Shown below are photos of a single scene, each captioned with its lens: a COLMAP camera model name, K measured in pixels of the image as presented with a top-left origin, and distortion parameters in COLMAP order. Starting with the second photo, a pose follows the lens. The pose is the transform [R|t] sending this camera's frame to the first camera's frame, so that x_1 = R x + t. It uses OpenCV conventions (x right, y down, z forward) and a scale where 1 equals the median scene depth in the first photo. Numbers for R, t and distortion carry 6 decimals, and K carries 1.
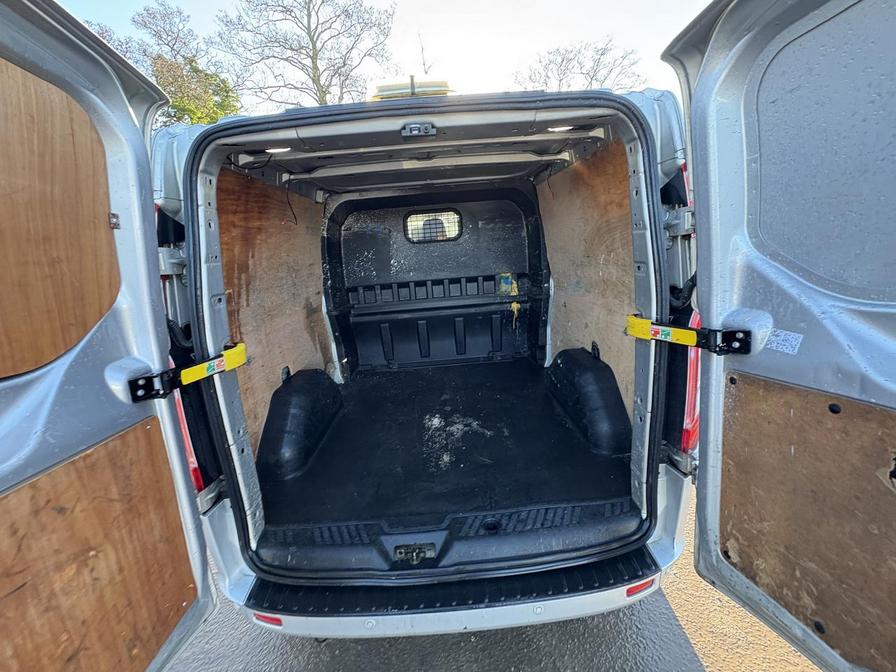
lens RADIAL K [[354.3, 0, 448.0], [0, 354.3, 336.0], [0, 0, 1]] dist [-0.000250, -0.000475]
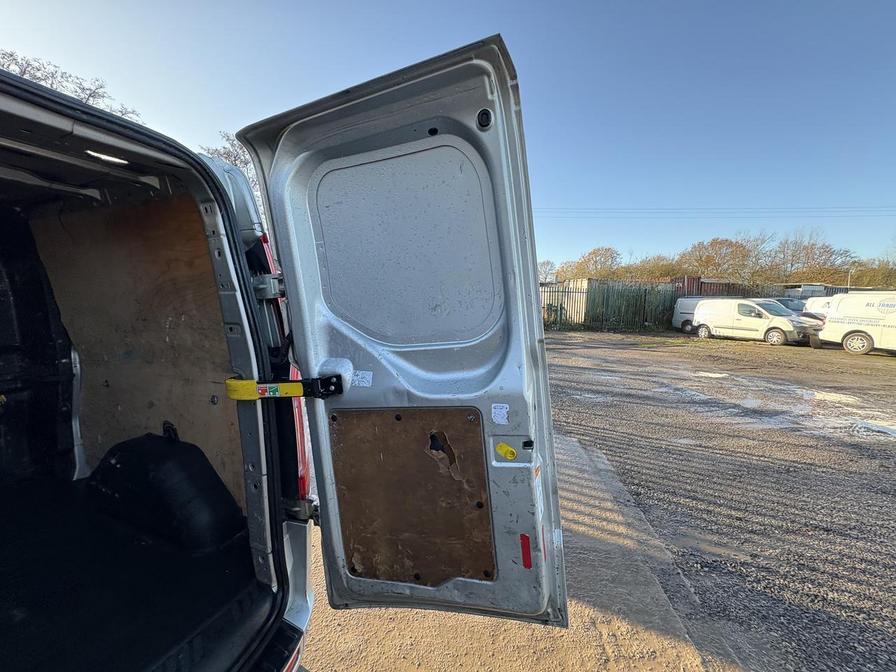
lens RADIAL K [[354.3, 0, 448.0], [0, 354.3, 336.0], [0, 0, 1]] dist [-0.000250, -0.000475]
pose [[0.415284, -0.027539, 0.909275, -0.103777], [0.198653, 0.978163, -0.061104, 0.002580], [-0.887736, 0.206006, 0.411687, 0.087664]]
